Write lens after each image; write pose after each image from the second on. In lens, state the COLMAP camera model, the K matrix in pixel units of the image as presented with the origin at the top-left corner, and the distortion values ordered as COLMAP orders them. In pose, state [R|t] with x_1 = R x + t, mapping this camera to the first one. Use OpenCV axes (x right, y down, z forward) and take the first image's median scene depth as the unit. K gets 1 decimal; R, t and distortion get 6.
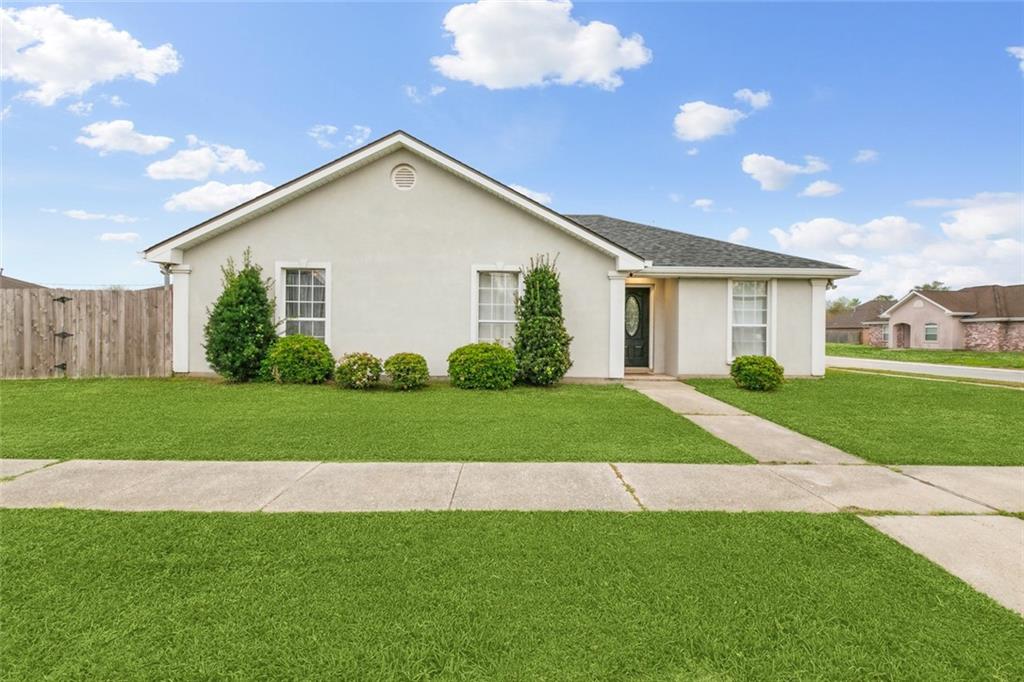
lens RADIAL K [[476.2, 0, 504.9], [0, 476.2, 342.9], [0, 0, 1]] dist [-0.000232, -0.000219]
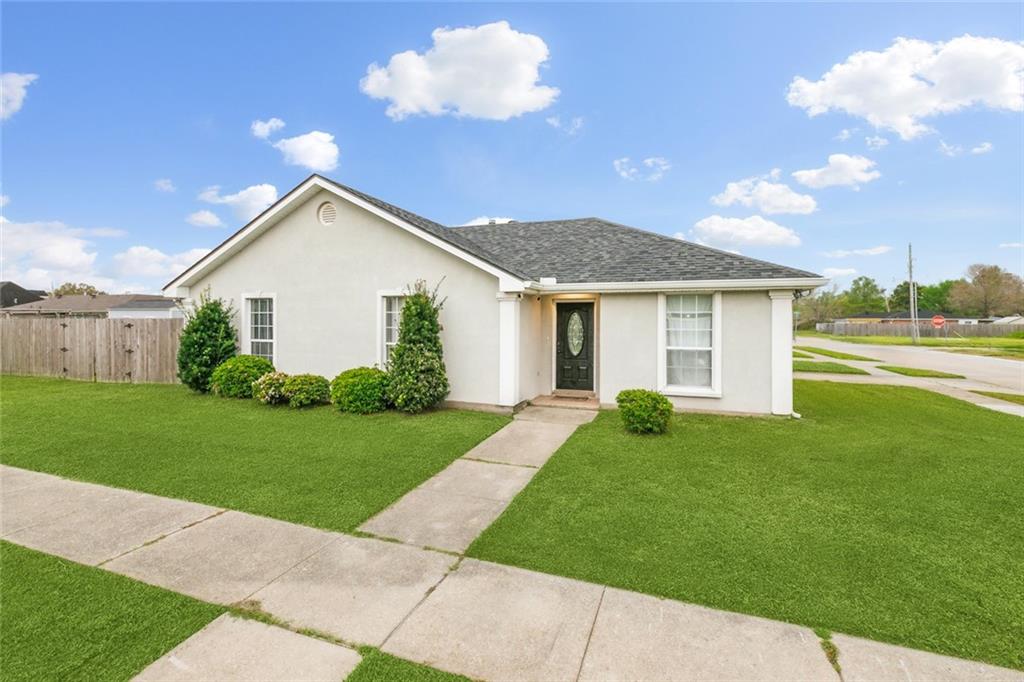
lens RADIAL K [[476.2, 0, 506.5], [0, 476.2, 330.9], [0, 0, 1]] dist [-0.000232, -0.000219]
pose [[0.930620, -0.001061, -0.365984, 0.582927], [-0.002001, 0.999966, -0.007986, -0.066851], [0.365981, 0.008164, 0.930587, 0.122107]]
